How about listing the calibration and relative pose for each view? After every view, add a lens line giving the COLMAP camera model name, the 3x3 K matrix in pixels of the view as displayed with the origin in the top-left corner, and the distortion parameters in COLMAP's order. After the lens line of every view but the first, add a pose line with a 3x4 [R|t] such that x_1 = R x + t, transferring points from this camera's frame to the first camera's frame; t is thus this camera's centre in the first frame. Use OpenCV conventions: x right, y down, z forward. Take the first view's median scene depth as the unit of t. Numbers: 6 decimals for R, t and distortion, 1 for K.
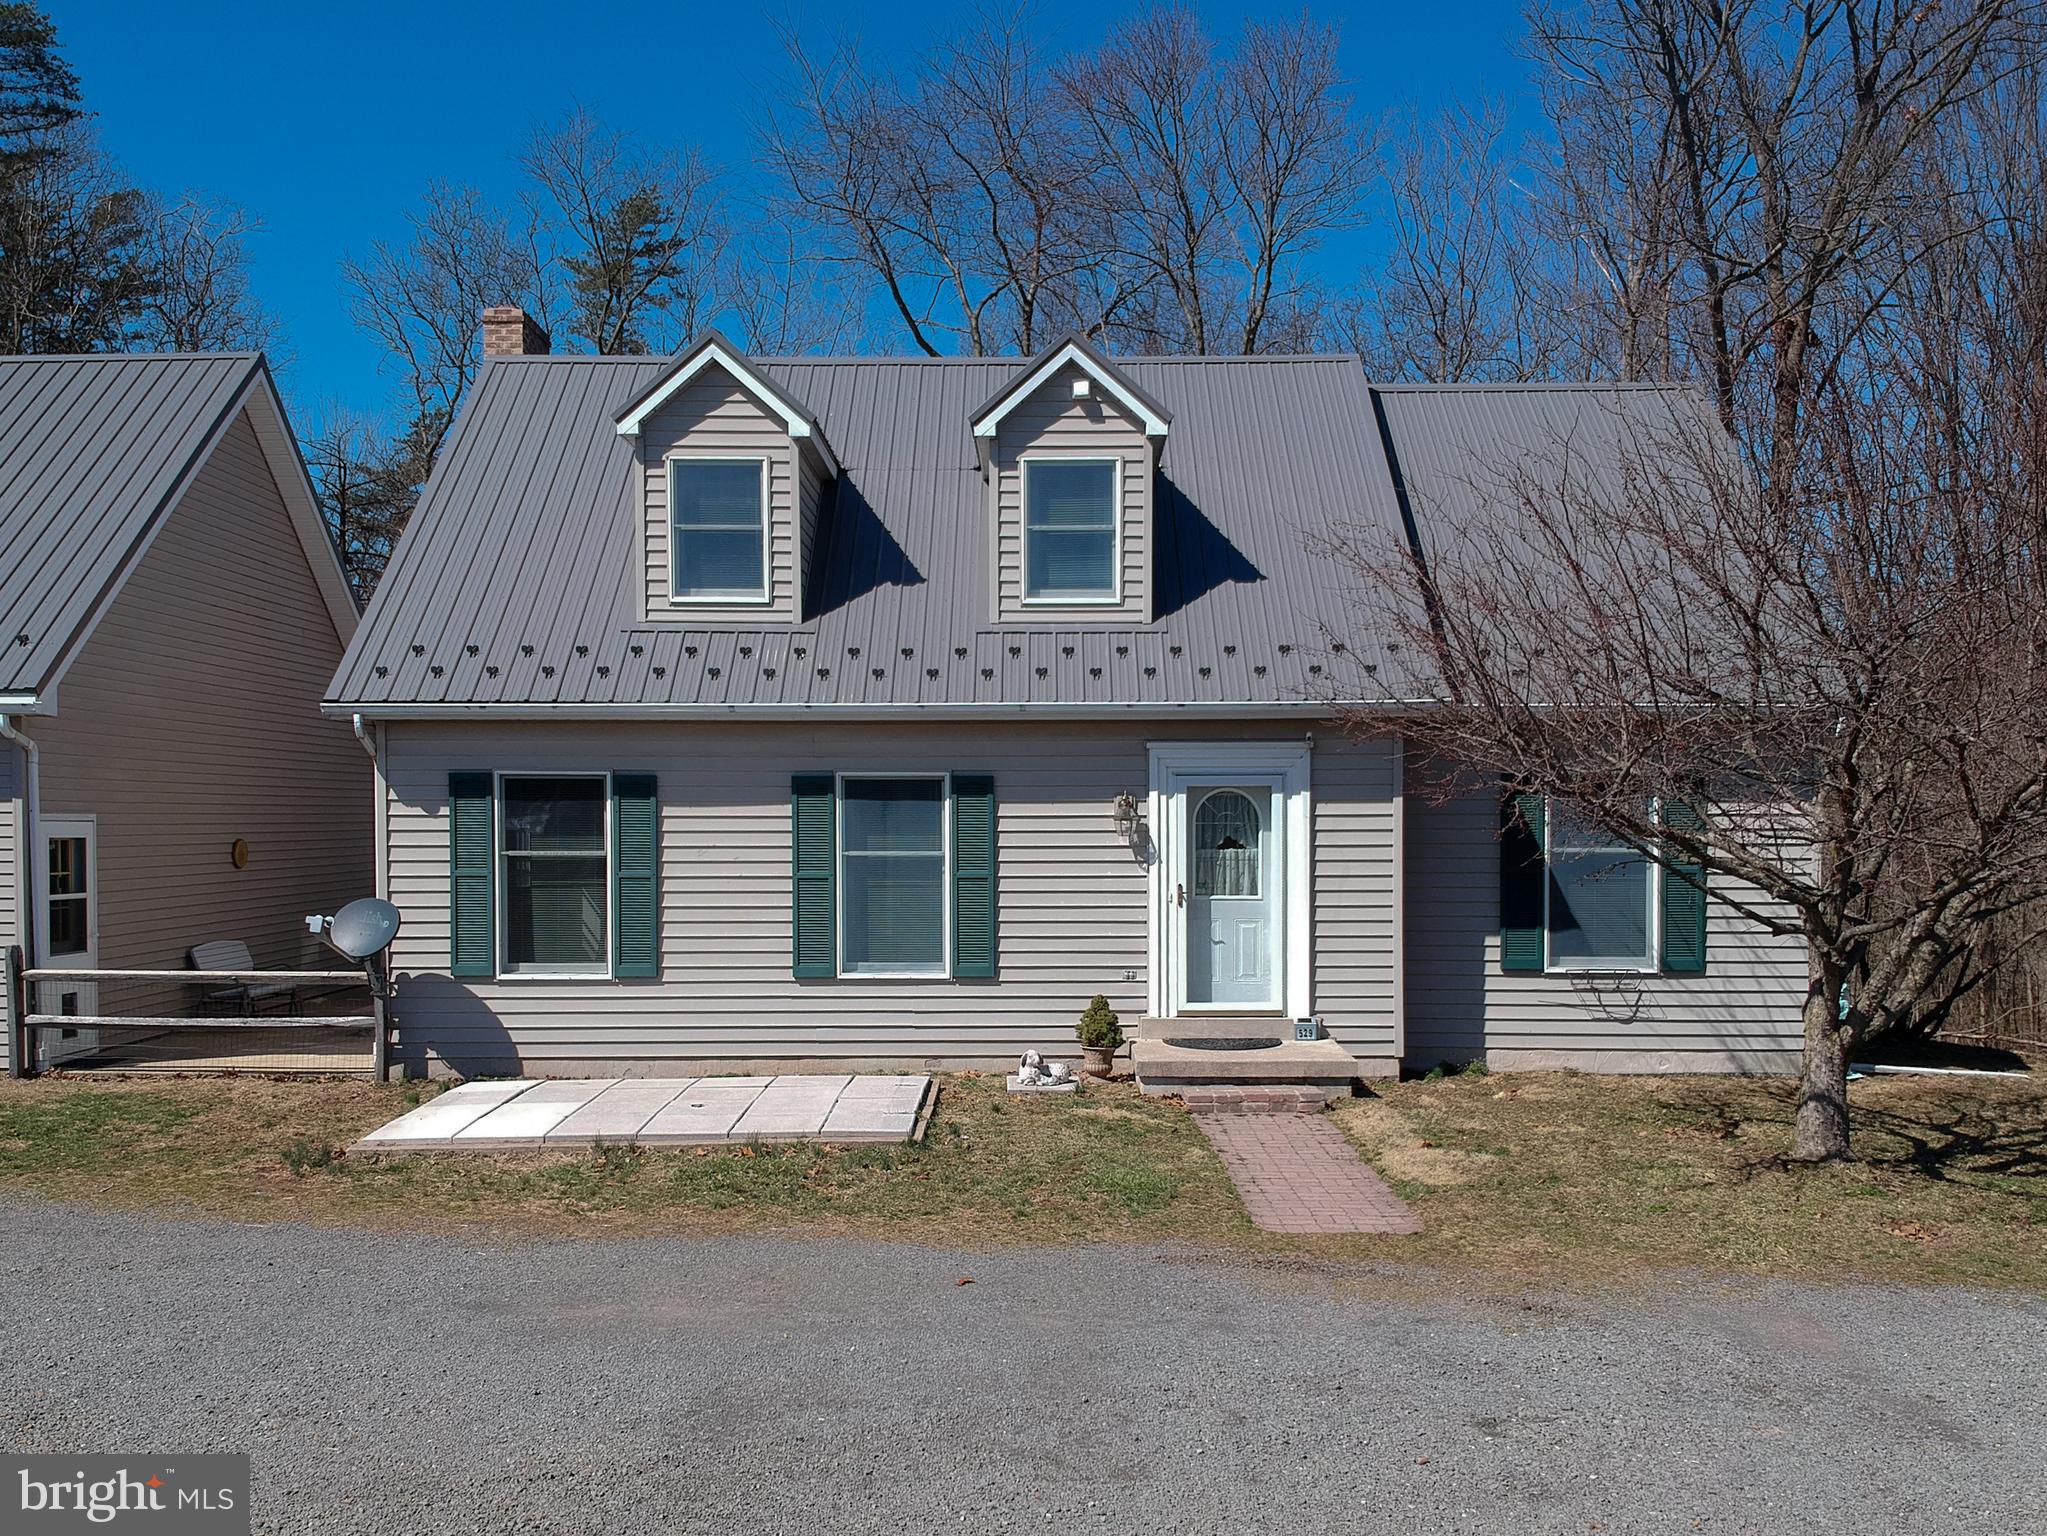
lens RADIAL K [[1864.1, 0, 1012.7], [0, 1864.1, 874.4], [0, 0, 1]] dist [0.145294, -0.339308]
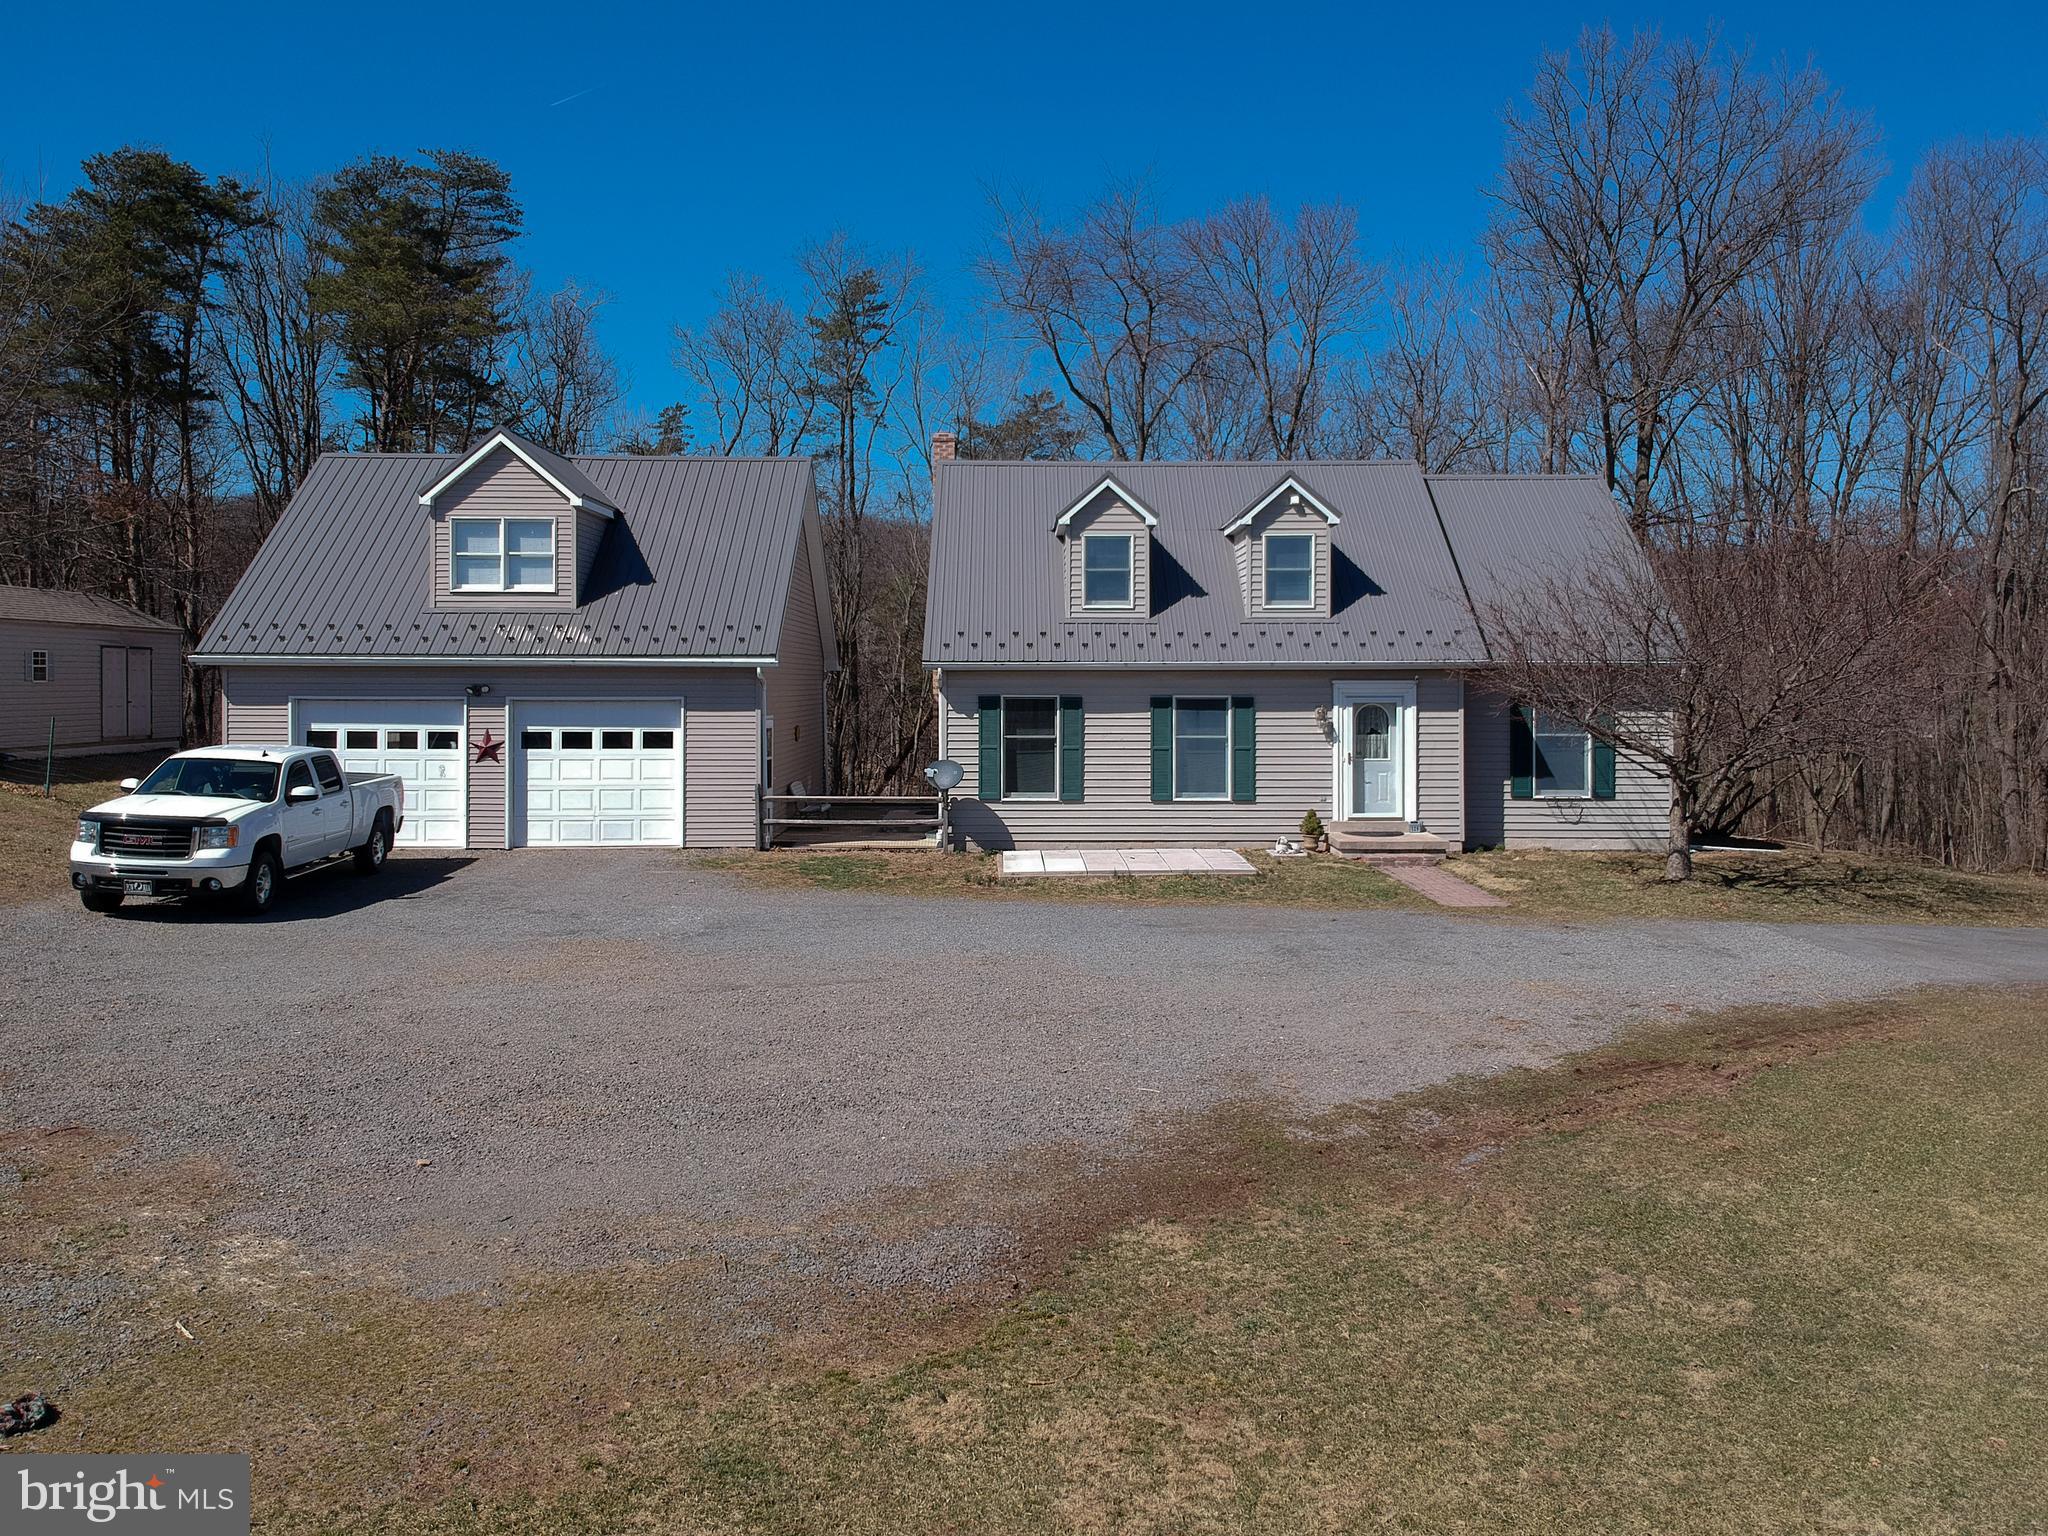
lens RADIAL K [[1524.7, 0, 1026.9], [0, 1524.7, 687.0], [0, 0, 1]] dist [0.118377, -0.224741]
pose [[0.999821, 0.000580, 0.018926, -0.278035], [-0.000074, 0.999642, -0.026739, -0.020612], [-0.018935, 0.026733, 0.999463, -0.599348]]
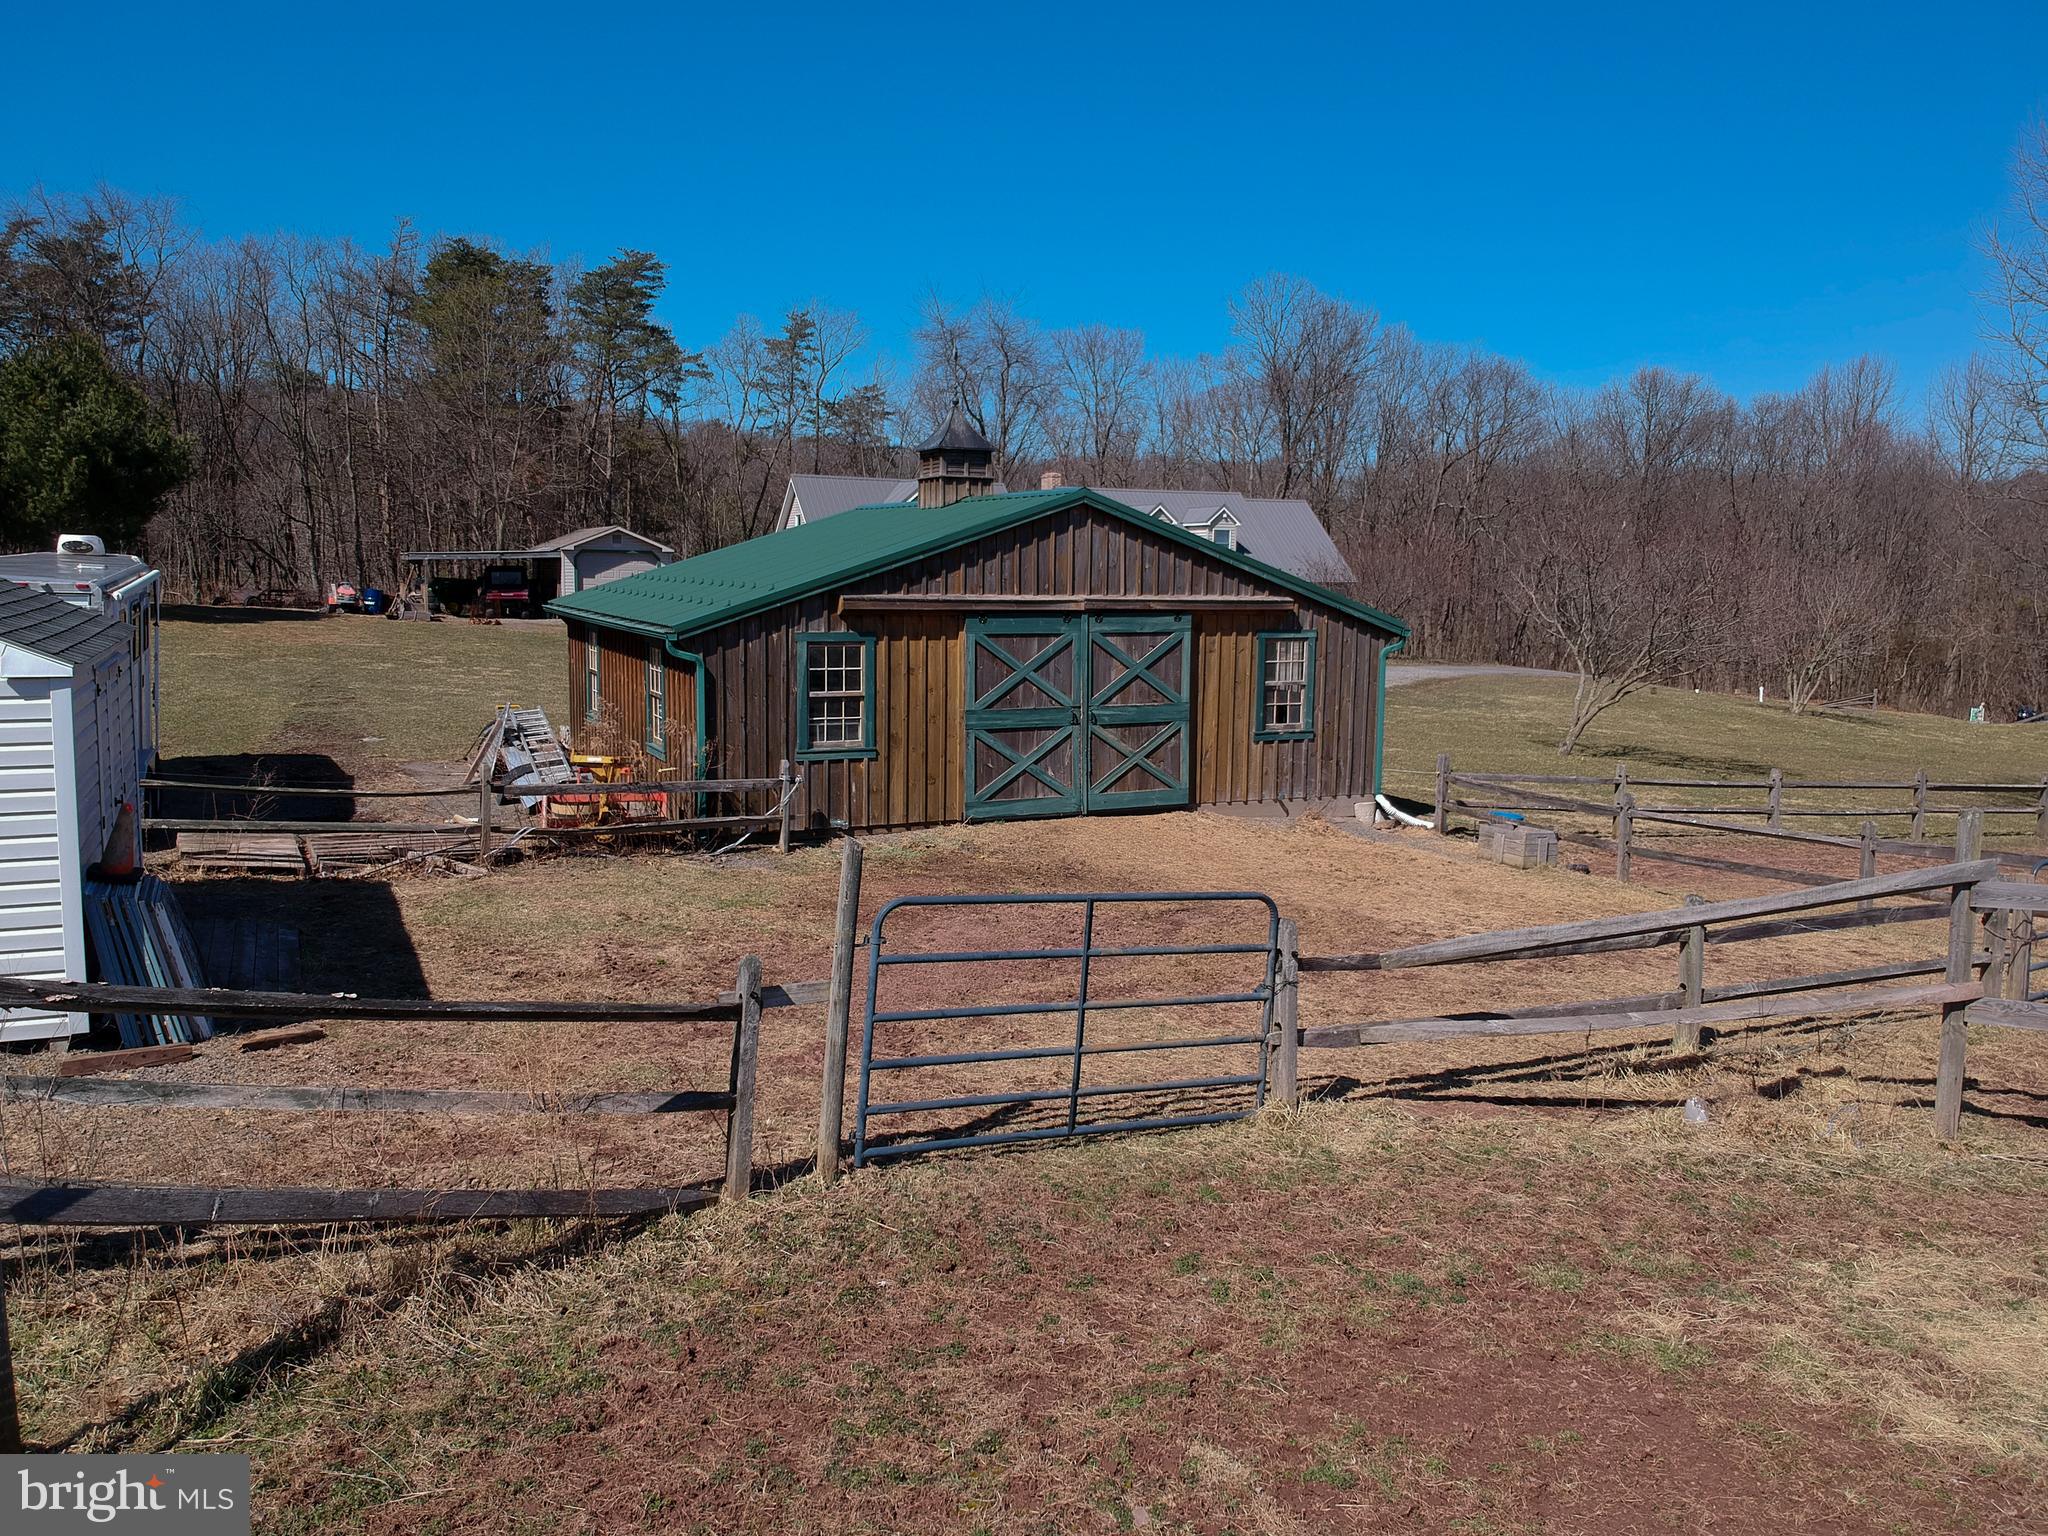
lens RADIAL K [[1524.7, 0, 1026.9], [0, 1524.7, 687.0], [0, 0, 1]] dist [0.118377, -0.224741]
pose [[0.916083, -0.017971, 0.400586, -2.117544], [-0.003956, 0.998542, 0.053843, -0.021630], [-0.400970, -0.050909, 0.914676, -2.576746]]
